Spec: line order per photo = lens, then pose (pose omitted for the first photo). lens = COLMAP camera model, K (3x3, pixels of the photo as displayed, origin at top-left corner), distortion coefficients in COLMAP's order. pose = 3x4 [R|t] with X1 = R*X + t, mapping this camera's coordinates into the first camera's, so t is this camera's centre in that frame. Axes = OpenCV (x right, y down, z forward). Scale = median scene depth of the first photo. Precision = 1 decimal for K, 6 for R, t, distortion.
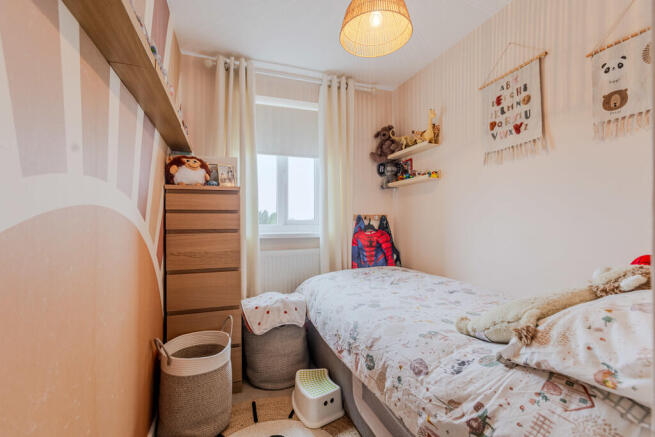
lens RADIAL K [[324.3, 0, 327.5], [0, 324.3, 218.5], [0, 0, 1]] dist [-0.000157, -0.000241]
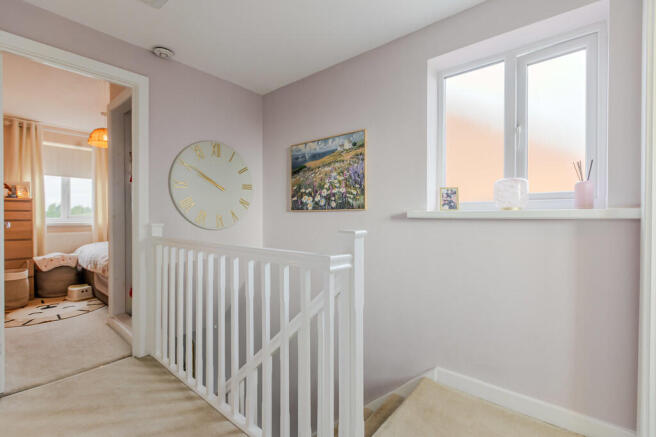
lens RADIAL K [[296.2, 0, 328.0], [0, 296.2, 218.5], [0, 0, 1]] dist [-0.002899, -0.001154]
pose [[0.856938, -0.003775, 0.515406, 0.314927], [0.001632, 0.999988, 0.004610, 0.018670], [-0.515417, -0.003109, 0.856934, -1.333136]]
